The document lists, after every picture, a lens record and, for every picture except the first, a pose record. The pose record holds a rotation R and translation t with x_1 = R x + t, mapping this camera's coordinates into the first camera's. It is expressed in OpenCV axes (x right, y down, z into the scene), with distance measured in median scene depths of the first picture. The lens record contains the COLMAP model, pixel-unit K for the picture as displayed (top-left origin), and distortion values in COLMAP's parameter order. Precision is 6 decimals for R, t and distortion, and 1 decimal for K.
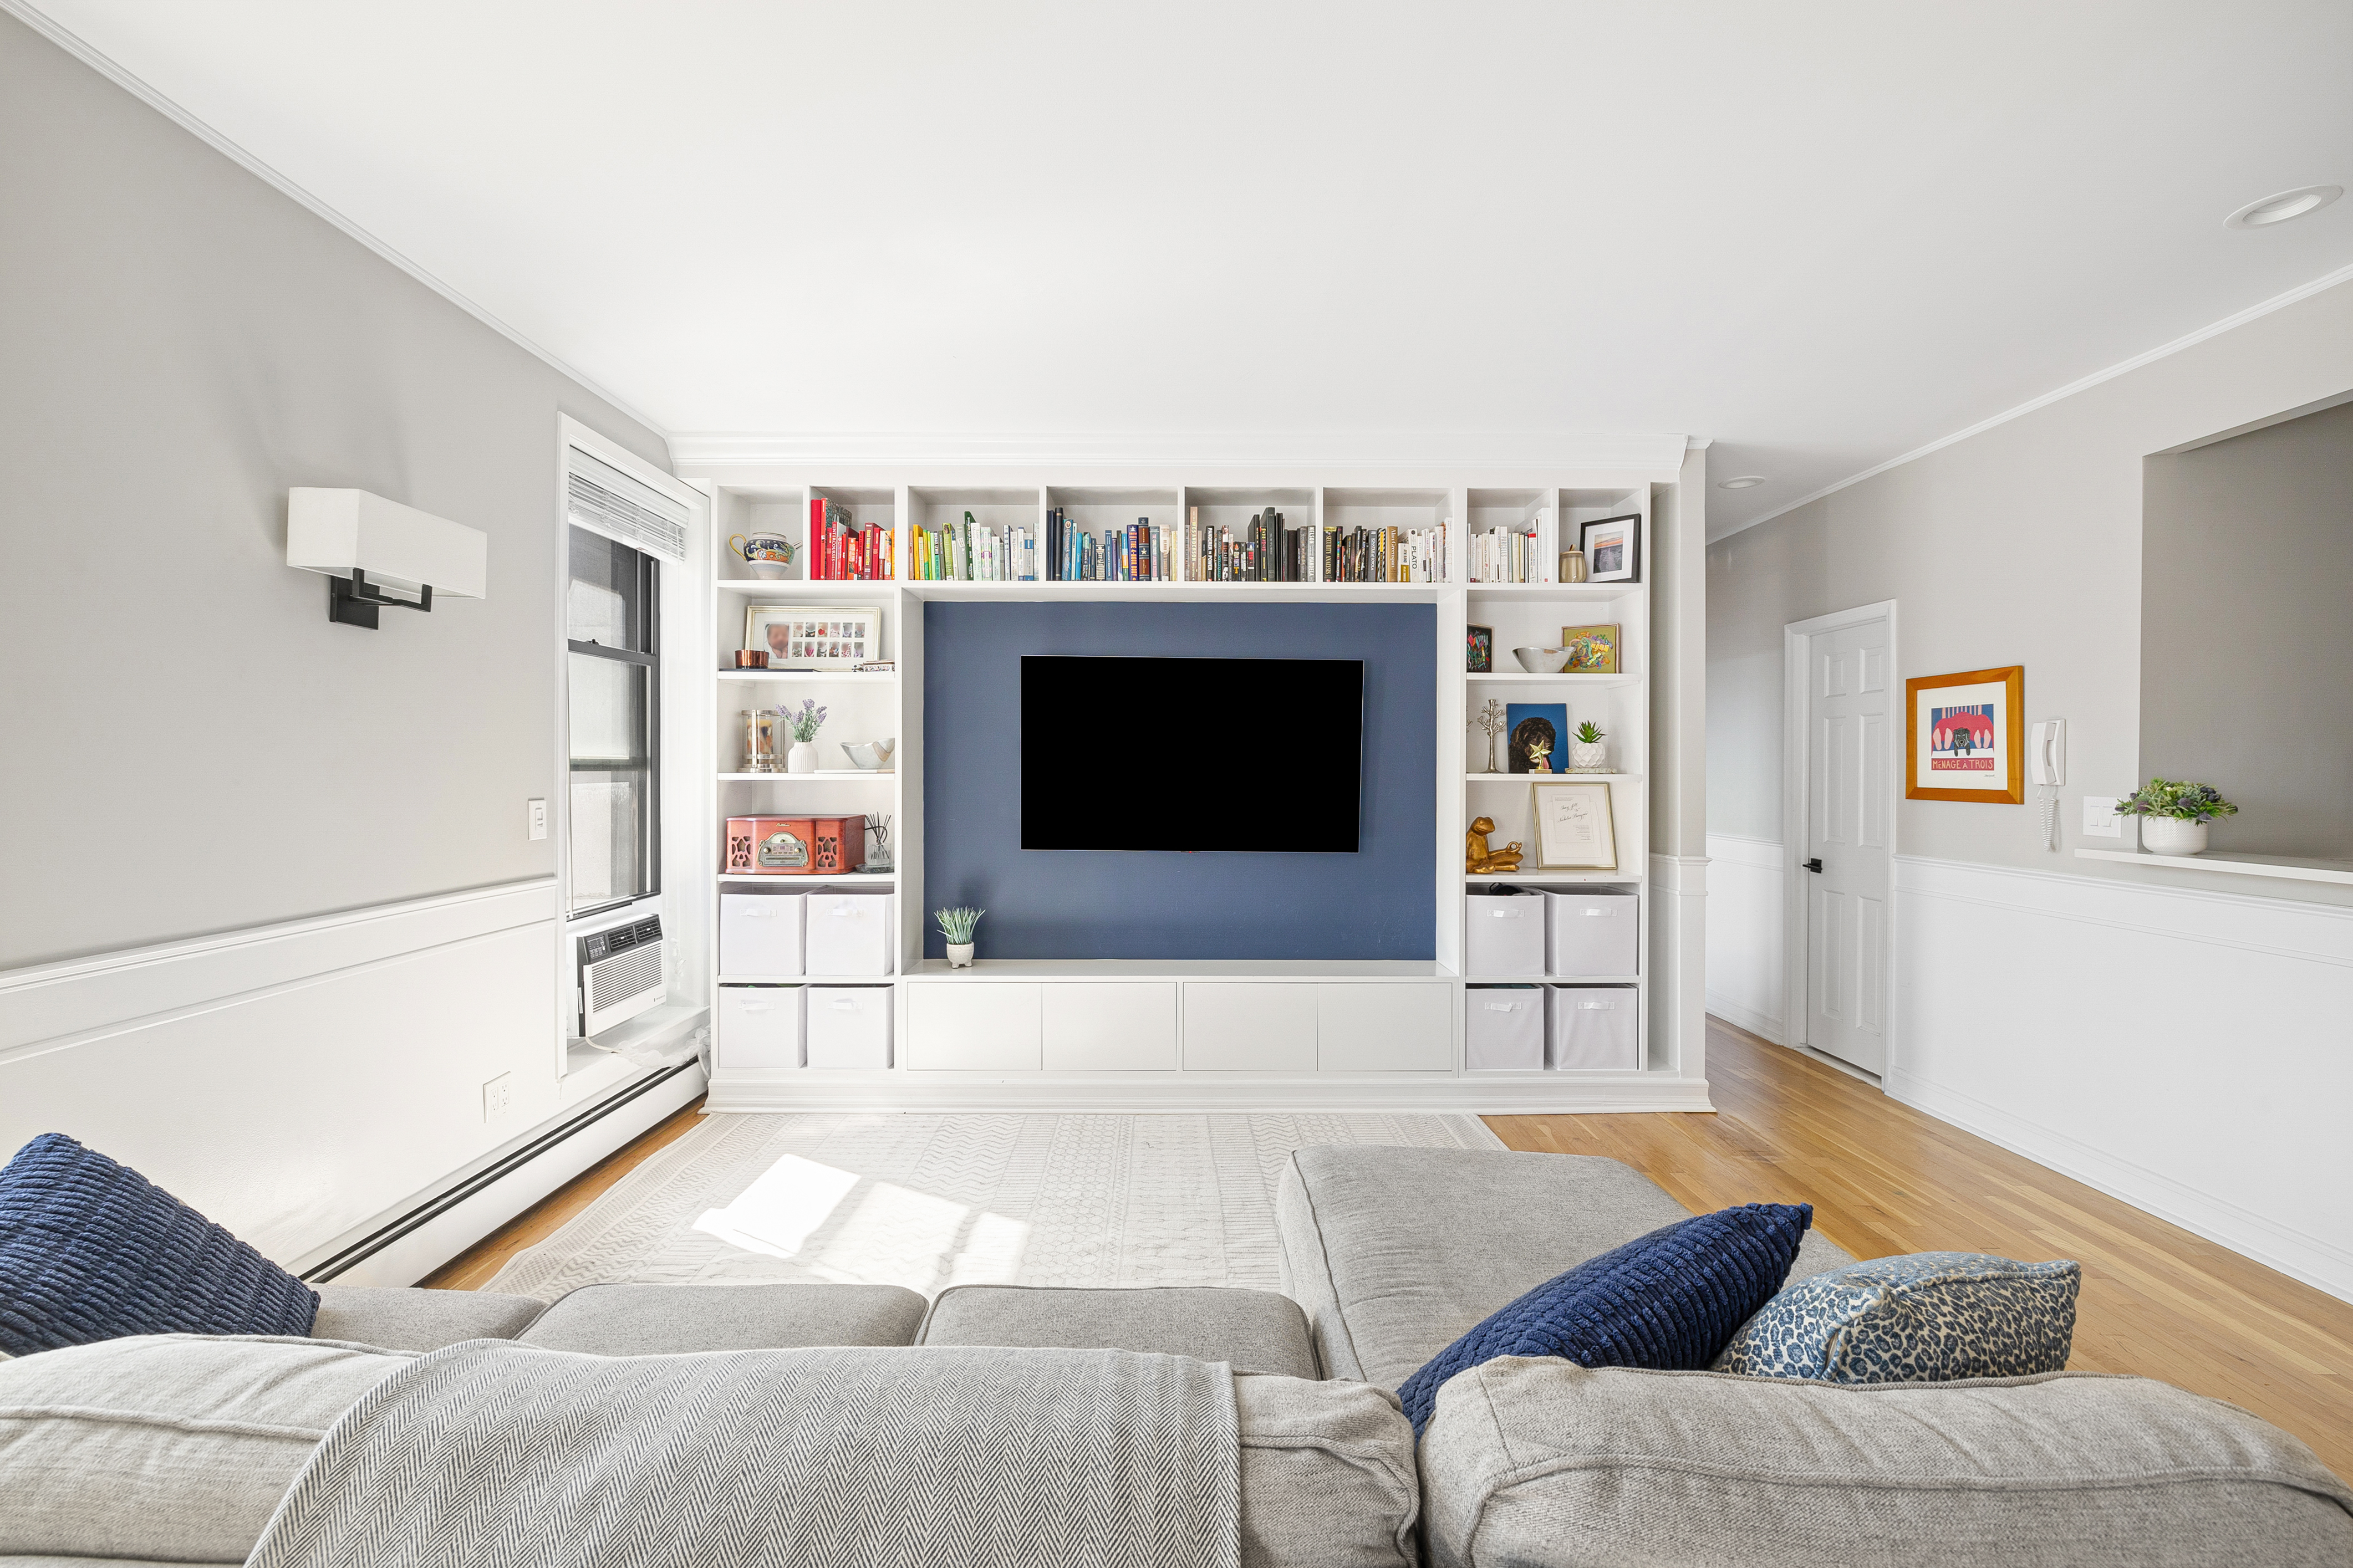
lens RADIAL K [[997.4, 0, 1160.2], [0, 997.4, 779.0], [0, 0, 1]] dist [-0.000325, 0.000676]
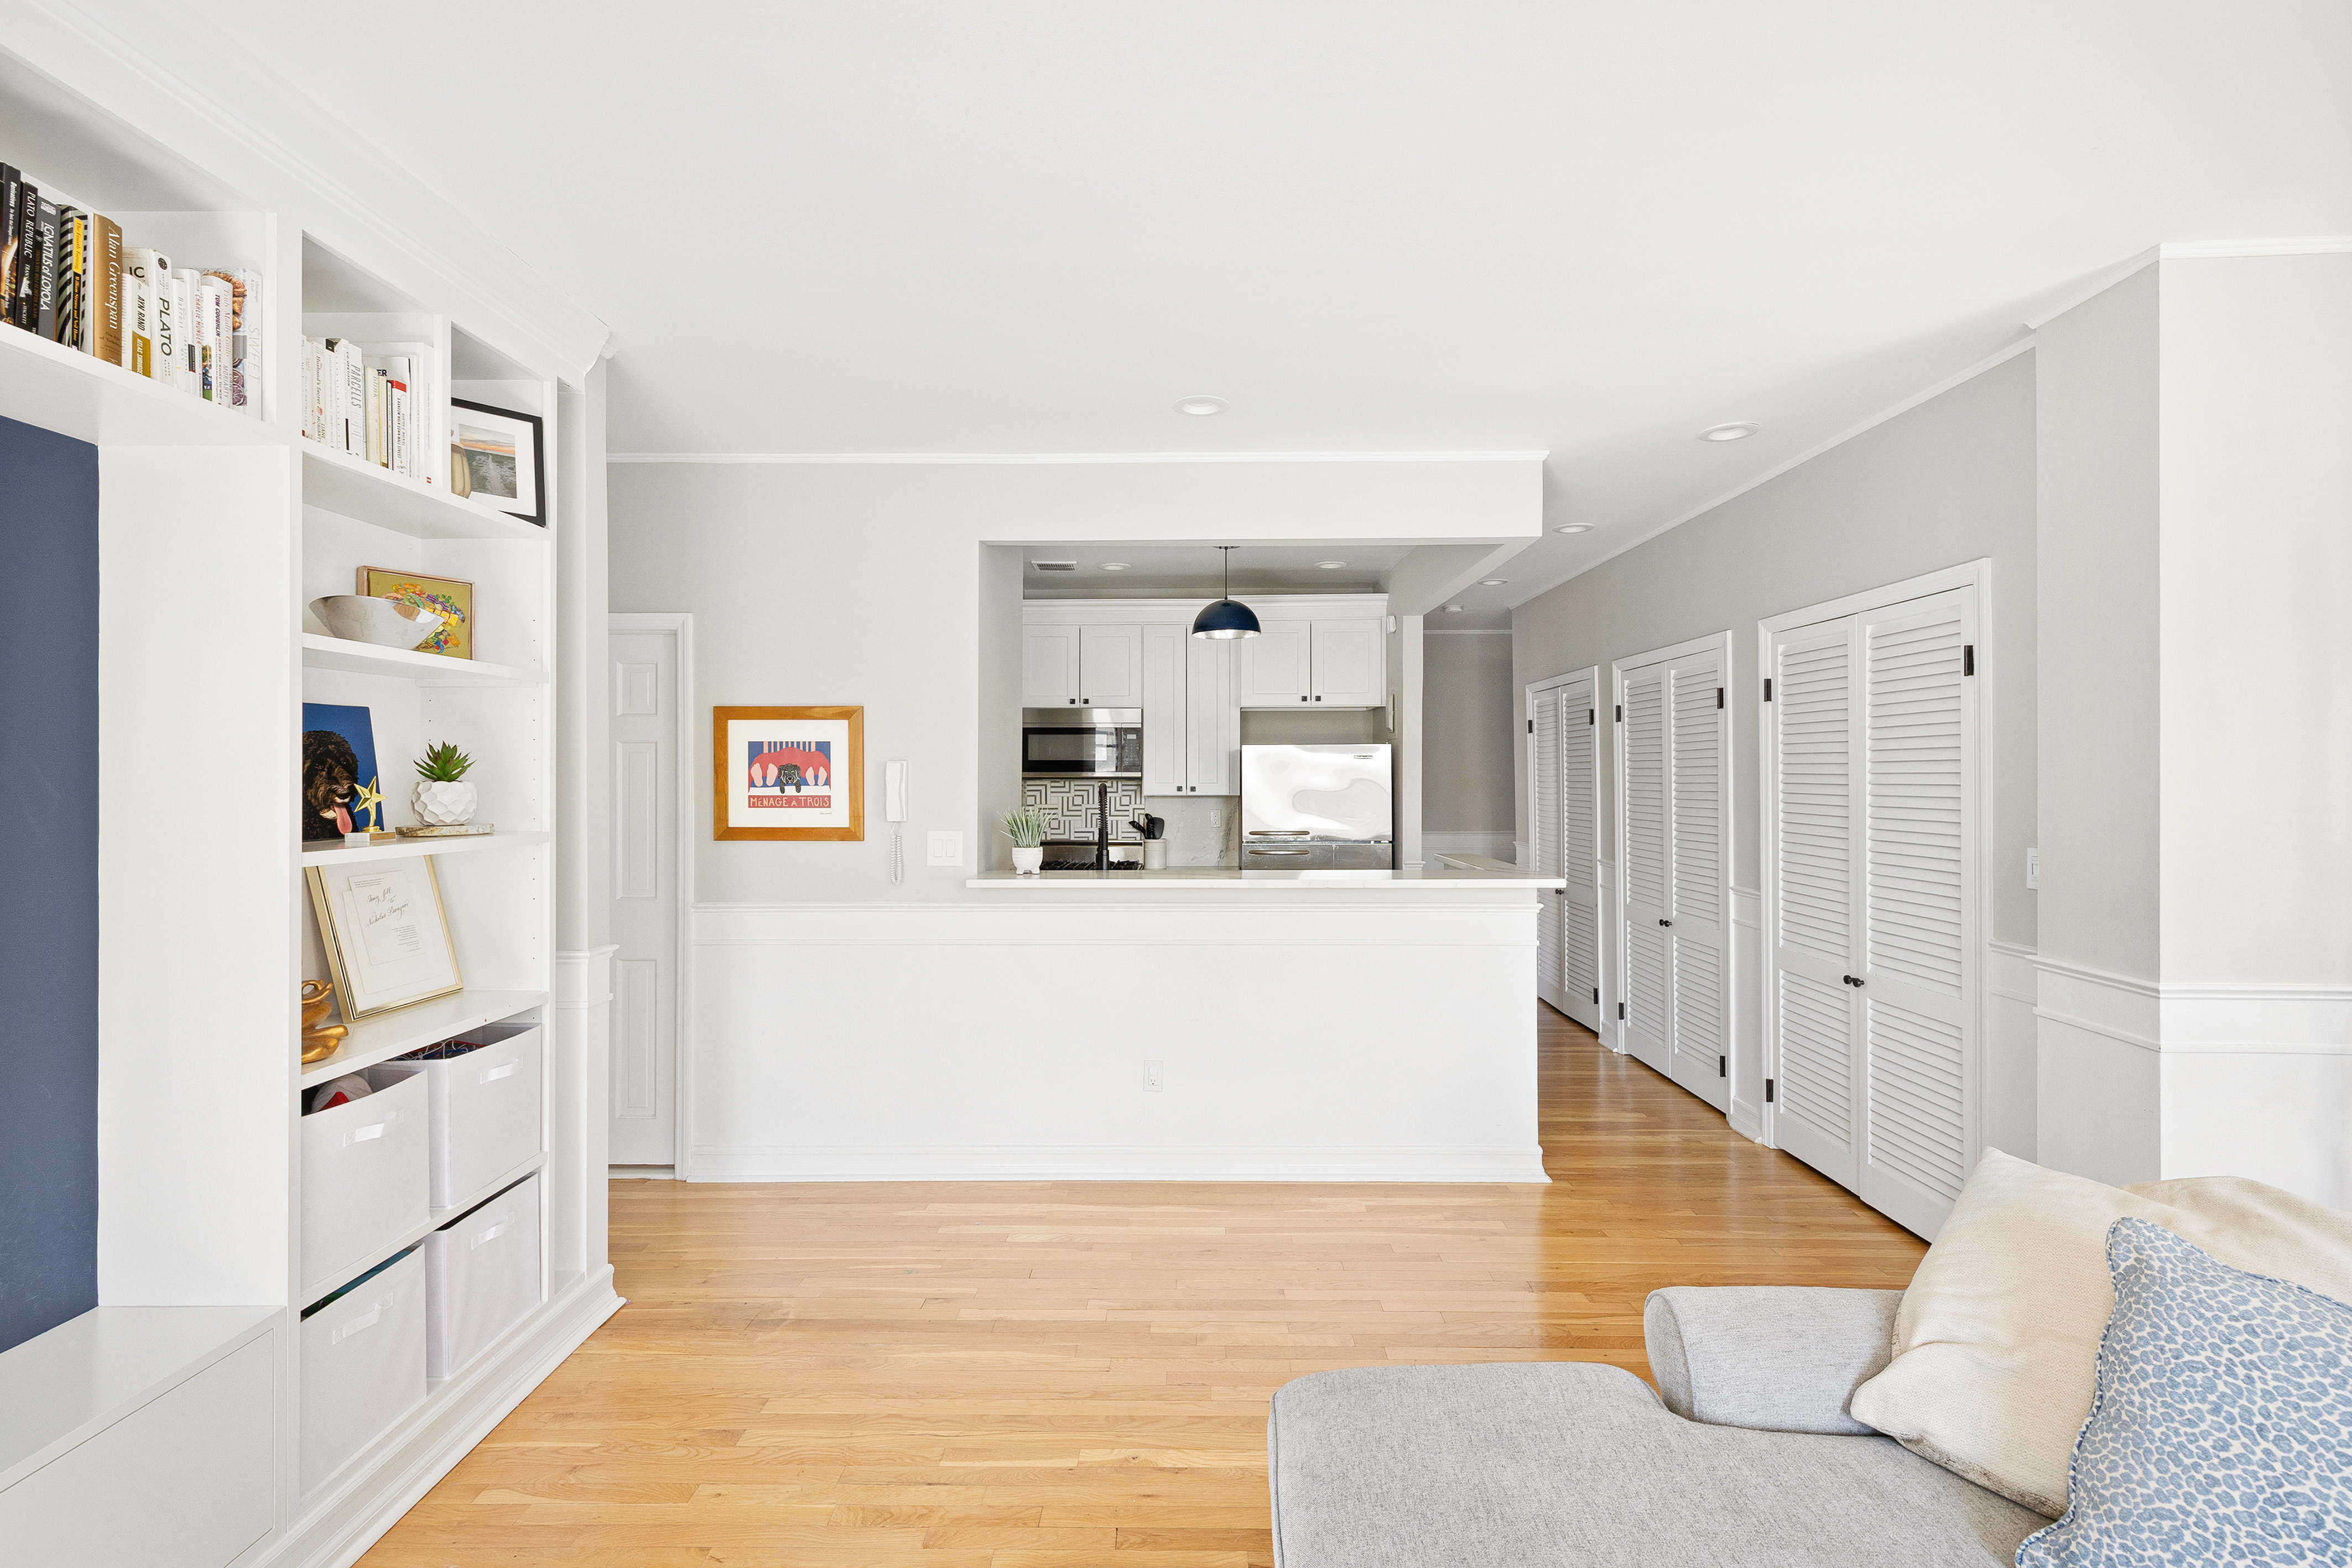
lens RADIAL K [[997.1, 0, 1184.7], [0, 997.1, 767.6], [0, 0, 1]] dist [-0.000325, 0.000676]
pose [[-0.004505, 0.005151, 0.999977, -0.153859], [0.013470, 0.999896, -0.005090, -0.036454], [-0.999899, 0.013447, -0.004574, 0.604018]]
